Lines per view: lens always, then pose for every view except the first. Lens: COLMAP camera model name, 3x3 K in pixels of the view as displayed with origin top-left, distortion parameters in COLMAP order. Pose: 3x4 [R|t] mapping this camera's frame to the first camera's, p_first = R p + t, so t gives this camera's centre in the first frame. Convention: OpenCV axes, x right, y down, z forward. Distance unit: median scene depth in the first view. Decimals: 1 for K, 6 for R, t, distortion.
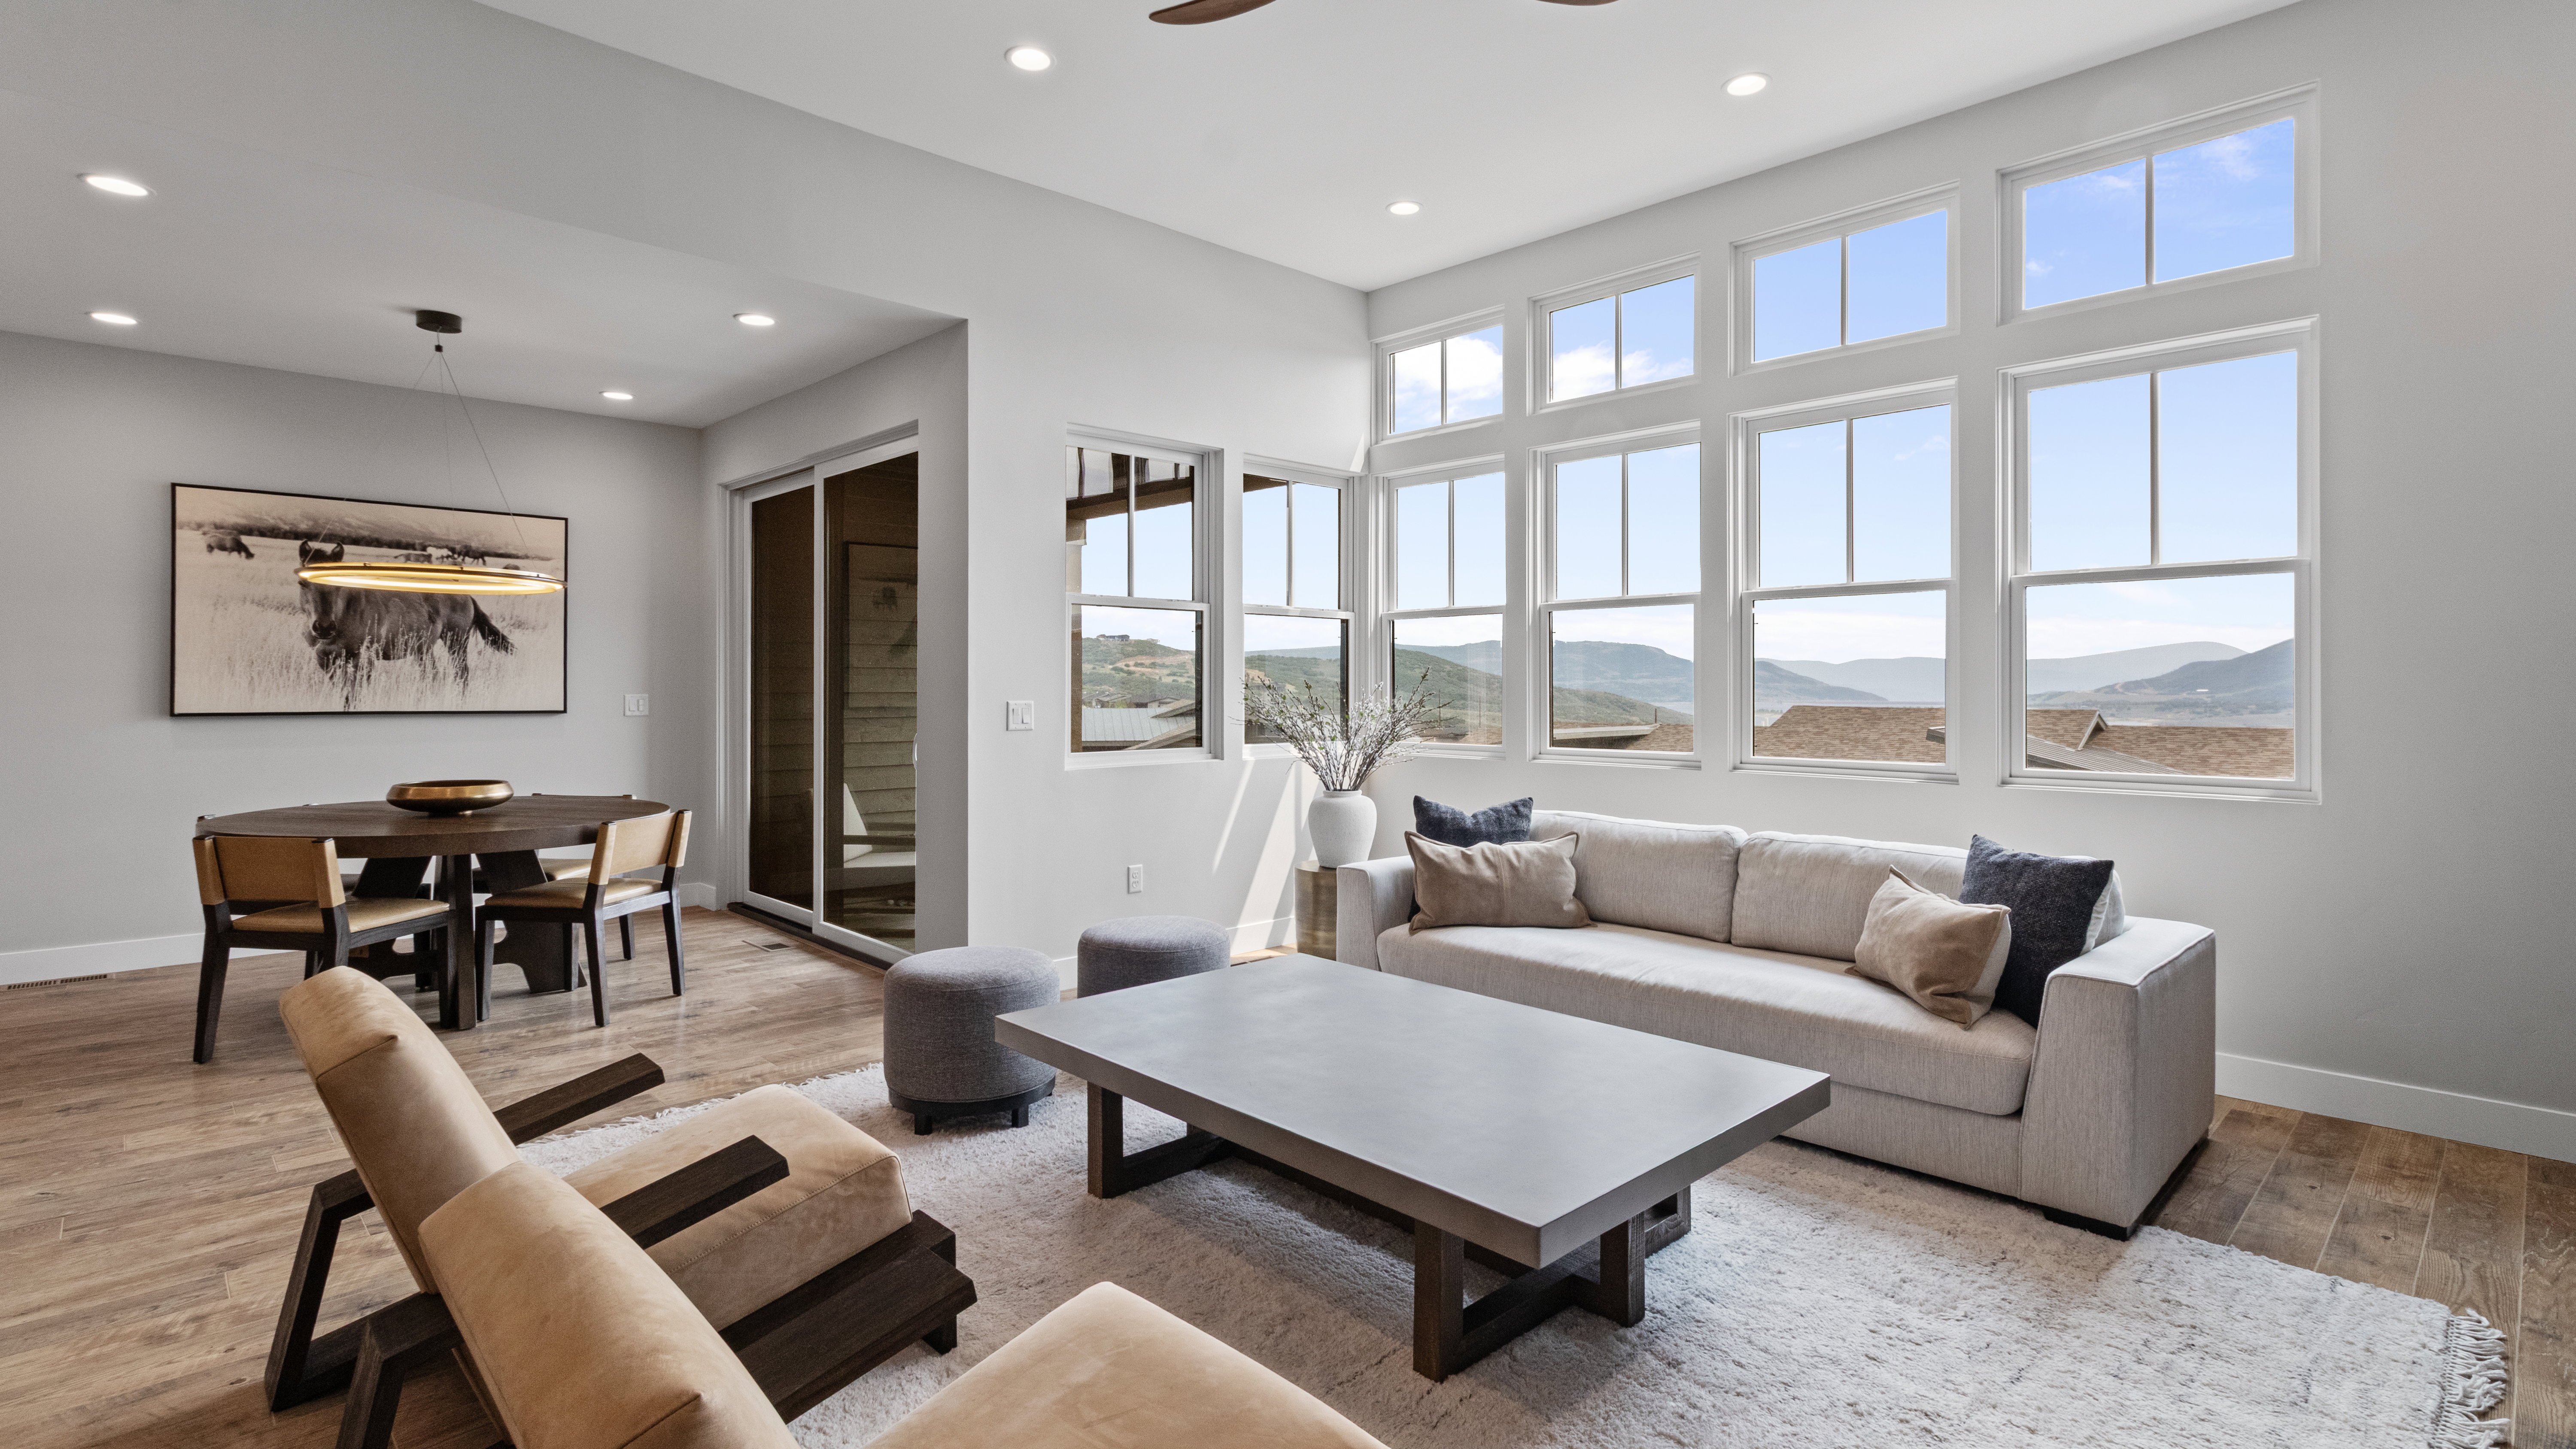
lens RADIAL K [[1211.5, 0, 1295.9], [0, 1211.5, 691.5], [0, 0, 1]] dist [0.007776, 0.002126]
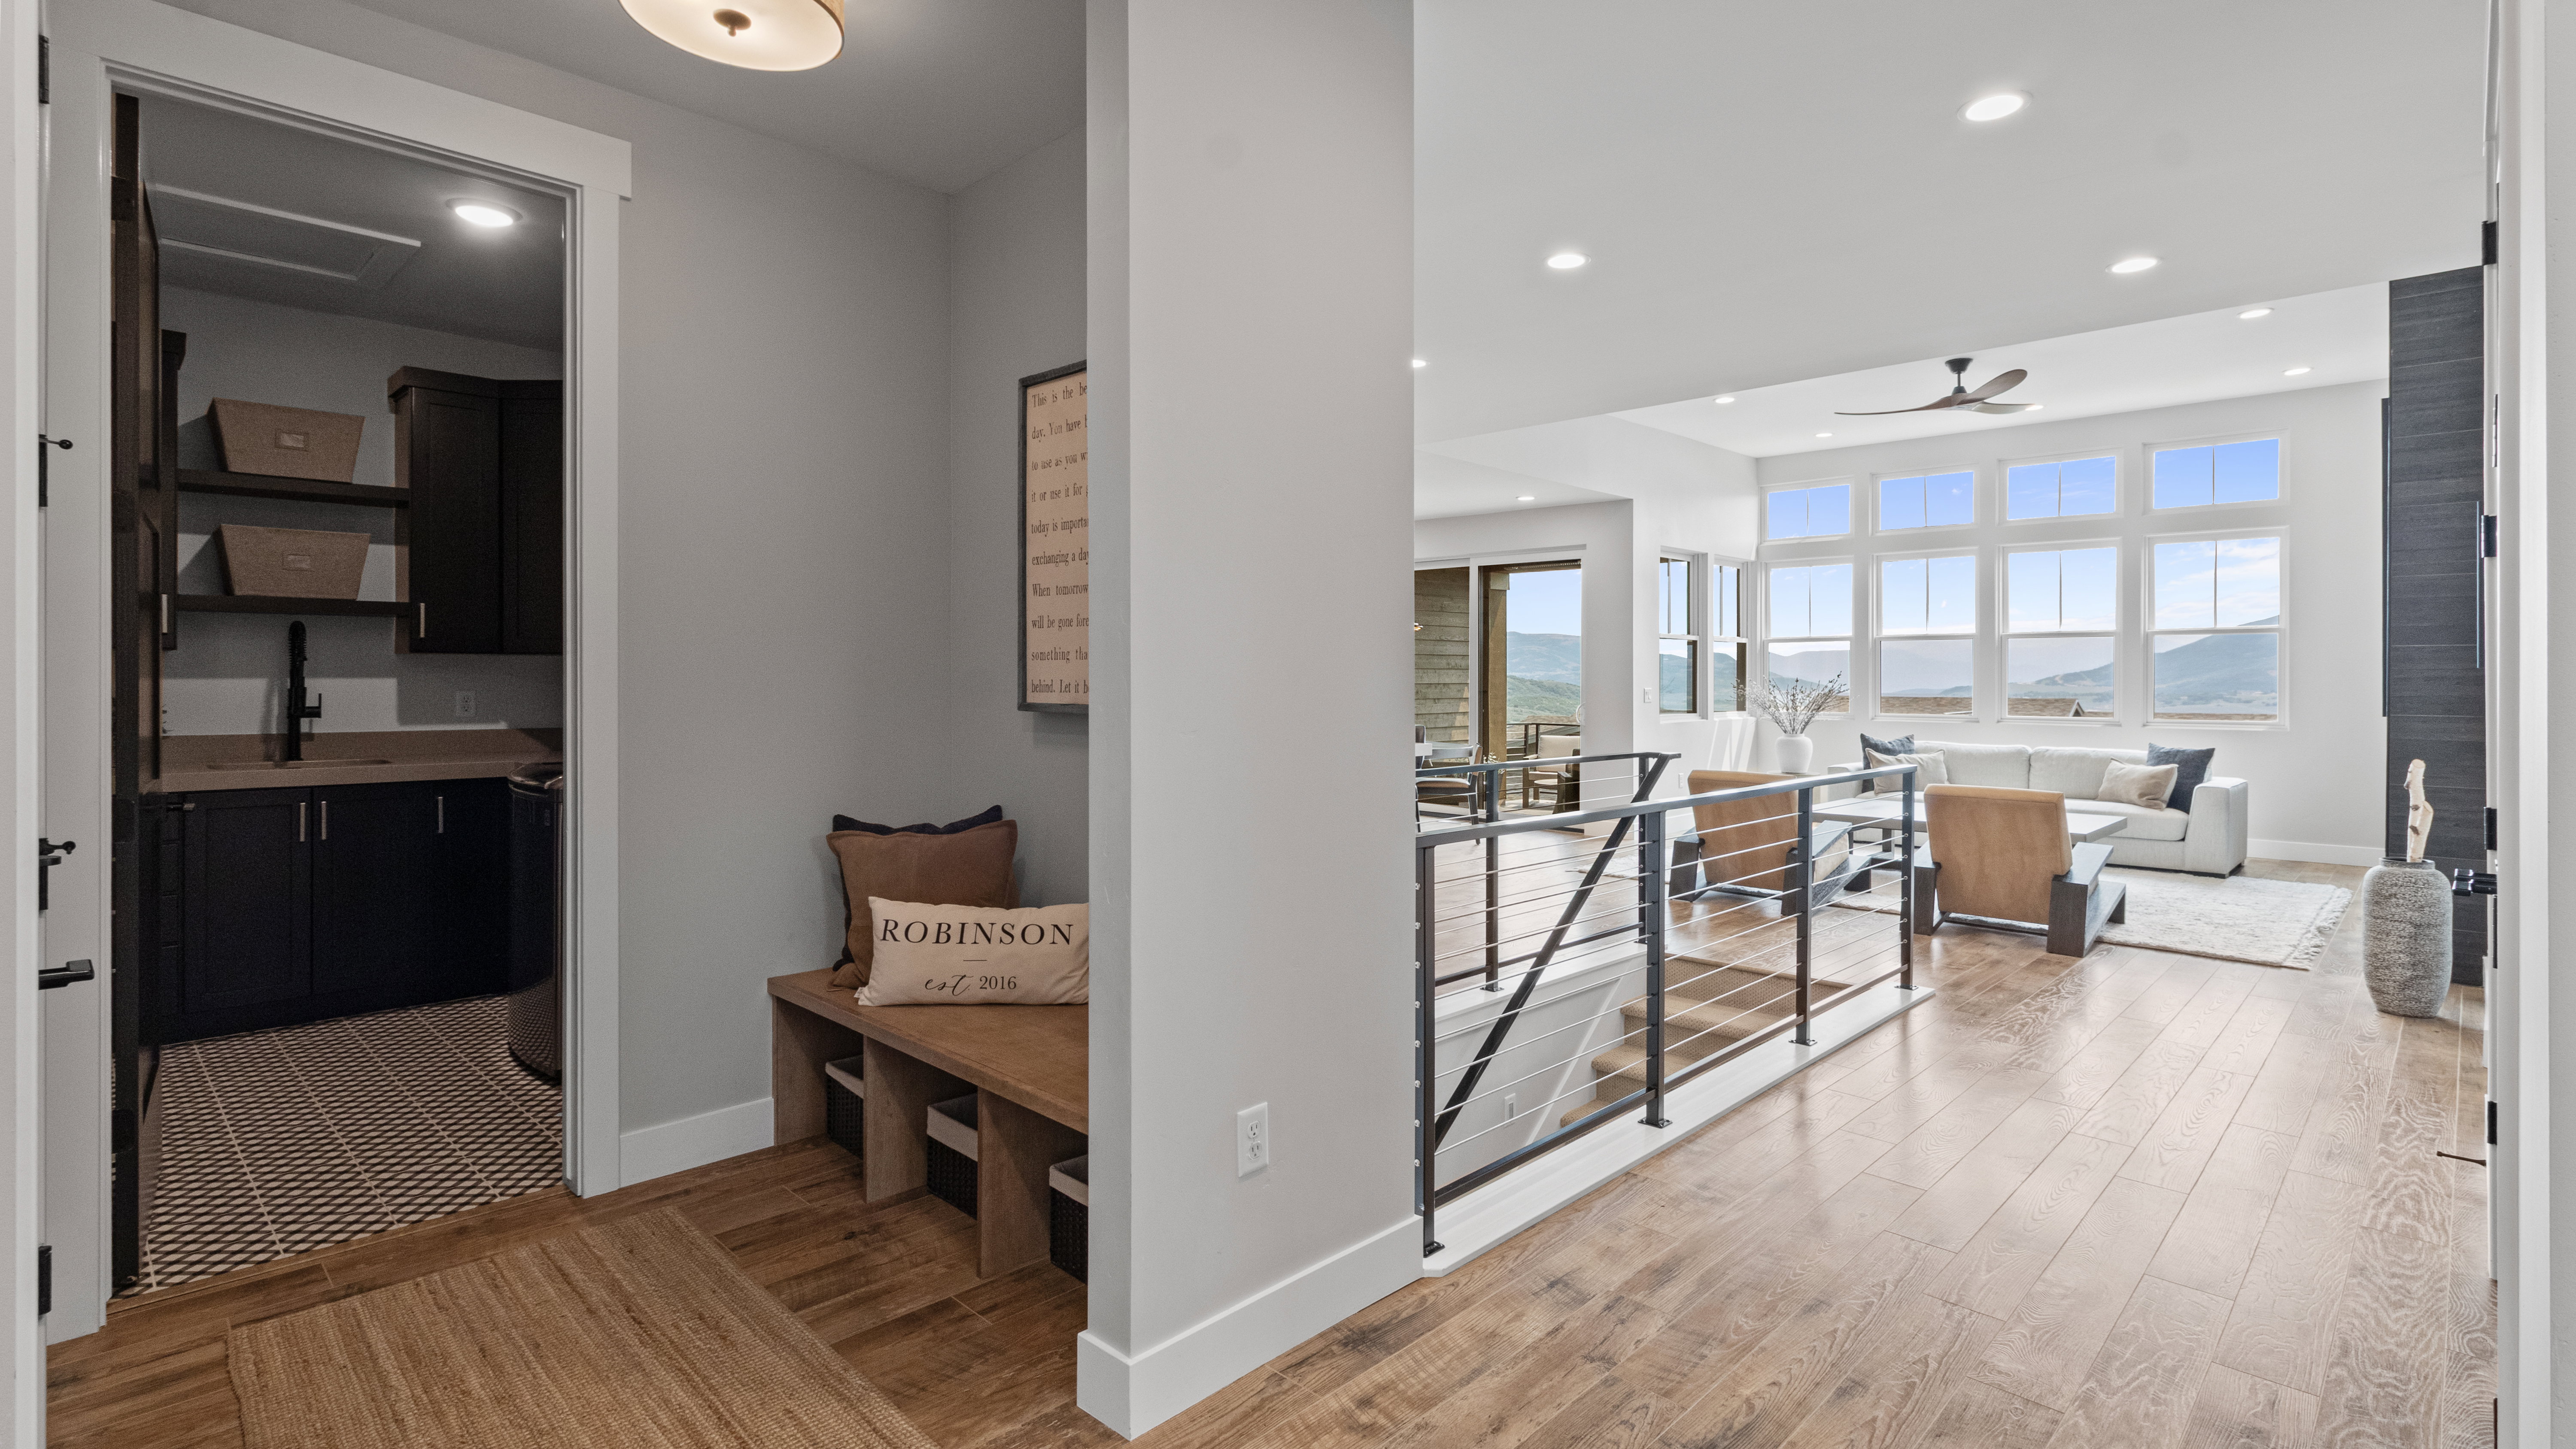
lens RADIAL K [[1211.5, 0, 1302.7], [0, 1211.5, 683.0], [0, 0, 1]] dist [0.007776, 0.002126]
pose [[0.999305, 0.000129, 0.037274, -0.778424], [-0.000136, 1.000000, 0.000166, -0.000337], [-0.037274, -0.000171, 0.999305, -0.867627]]
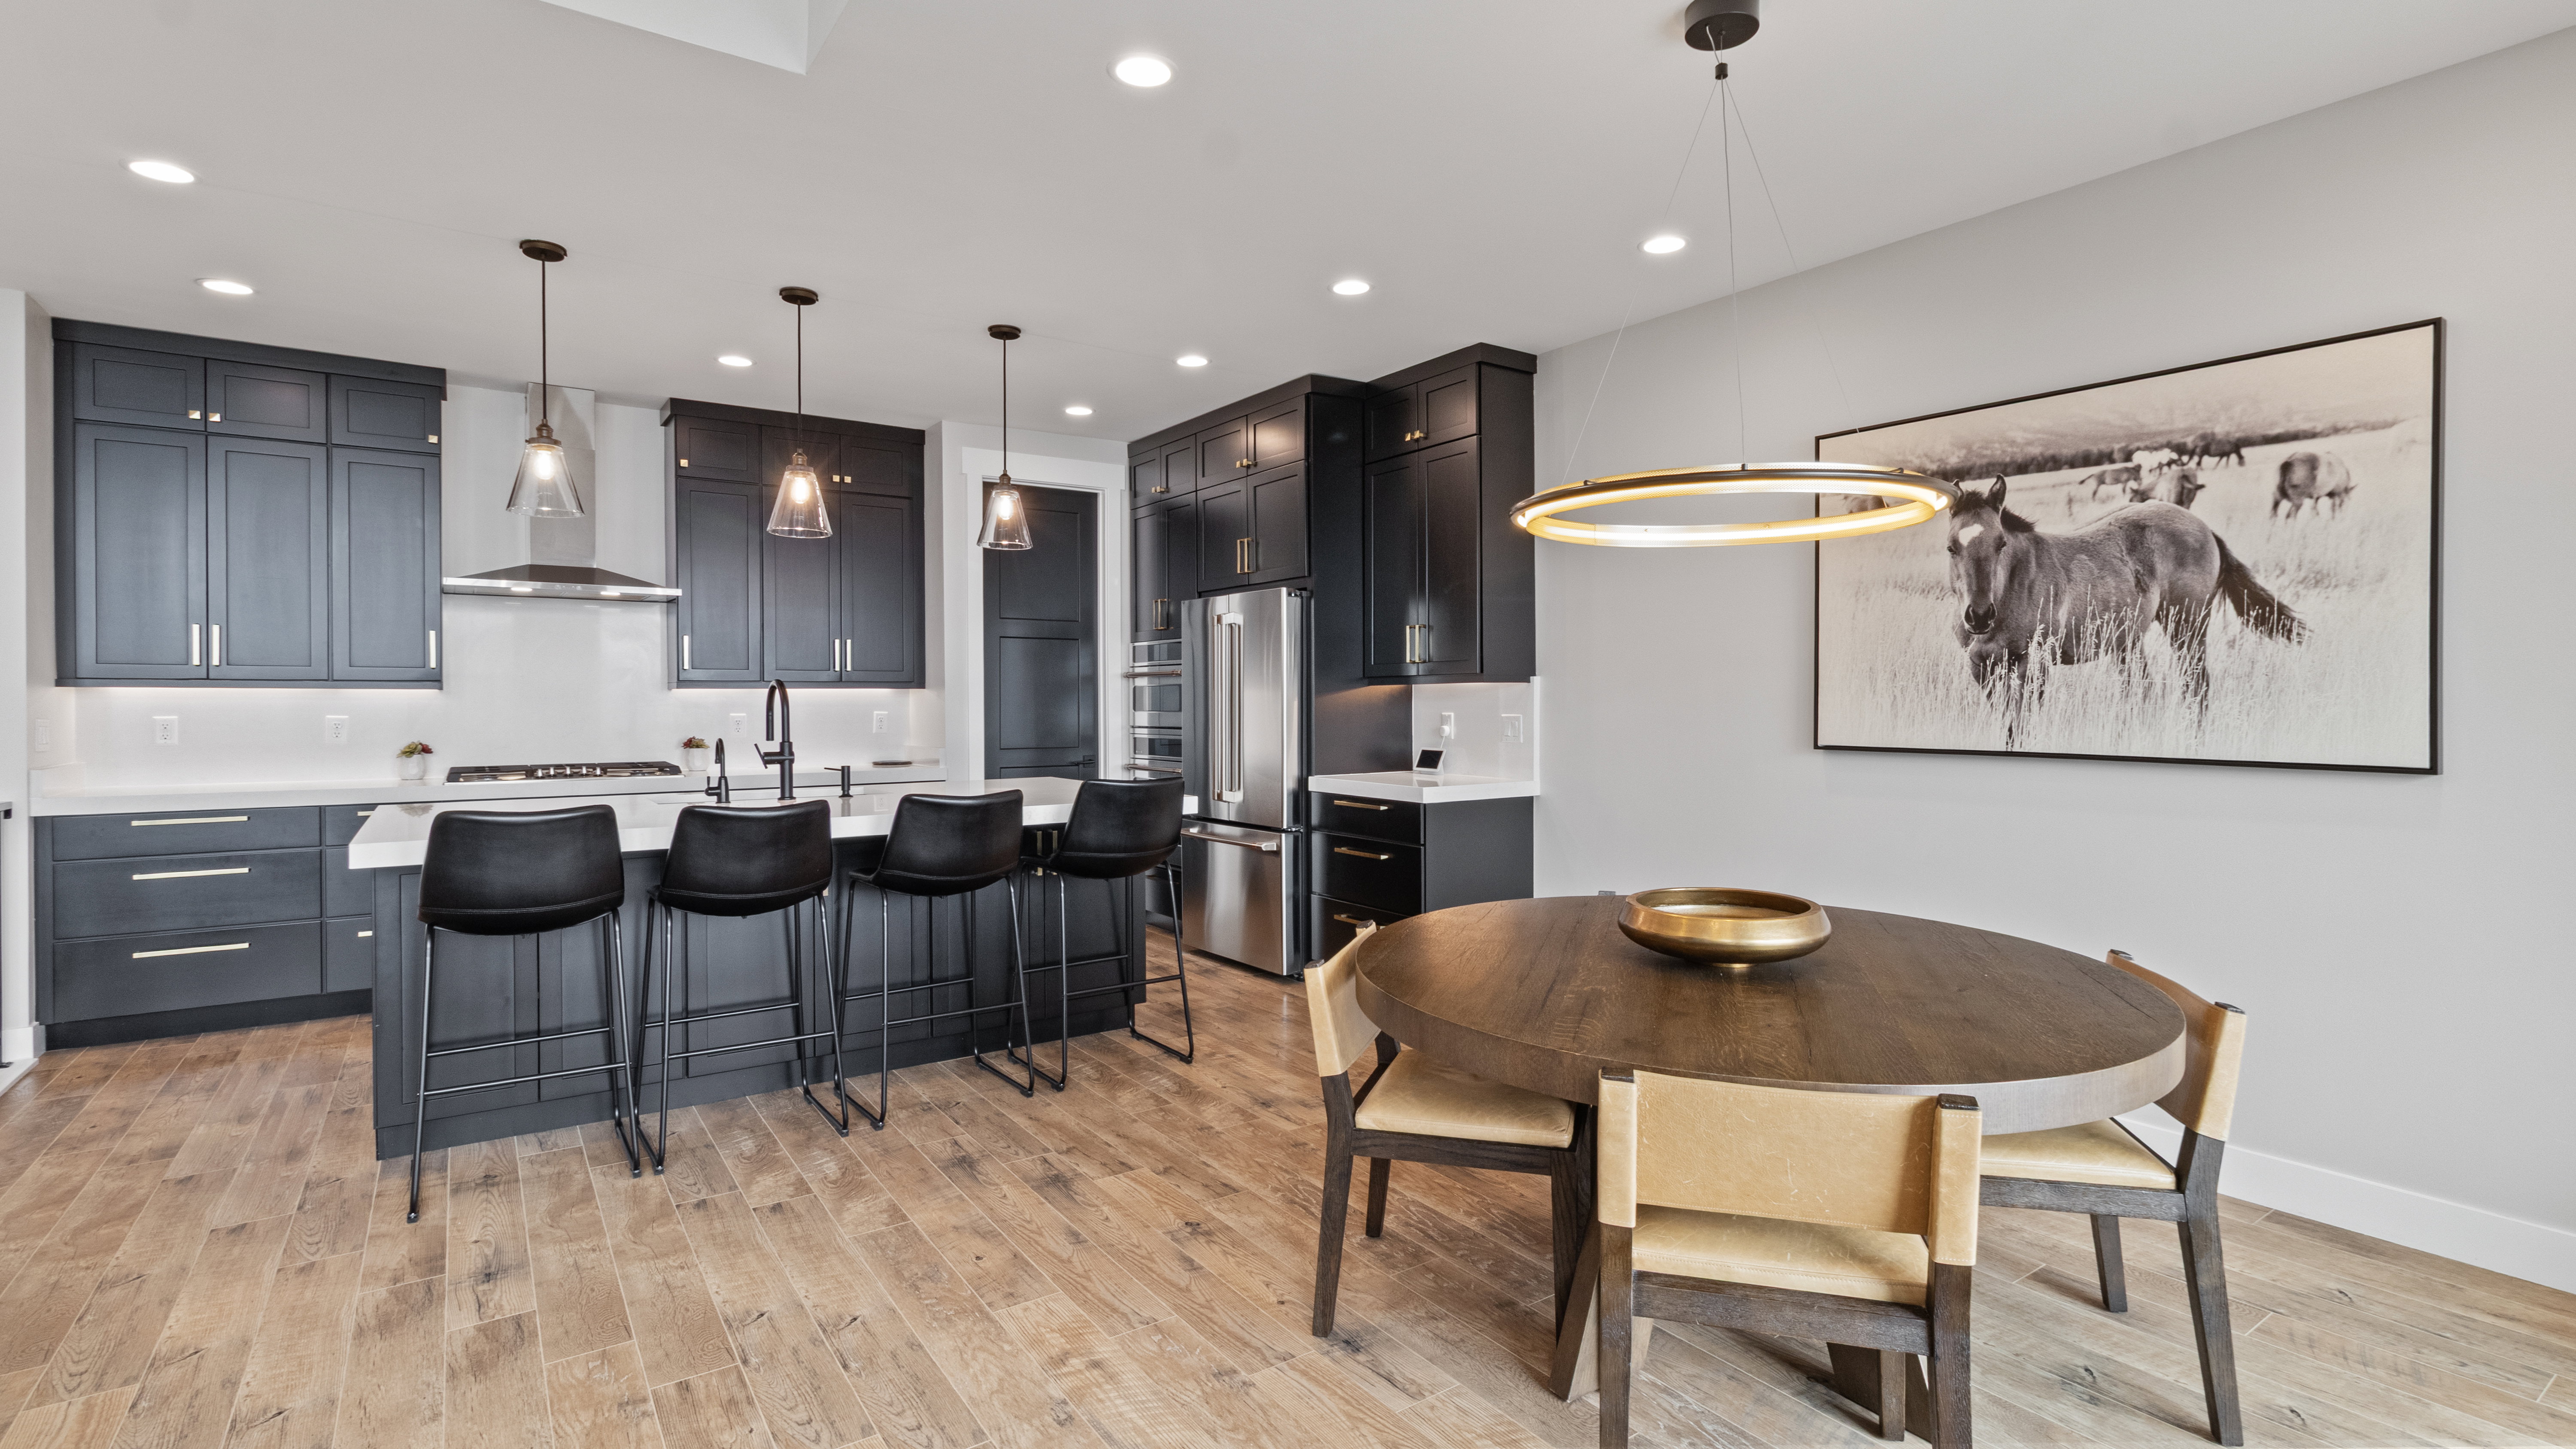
lens RADIAL K [[1211.5, 0, 1278.5], [0, 1211.5, 689.7], [0, 0, 1]] dist [0.007776, 0.002126]
pose [[-0.154797, -0.009580, -0.987900, -0.132364], [-0.003199, 0.999953, -0.009195, -0.007936], [0.987941, 0.001737, -0.154820, 0.778825]]
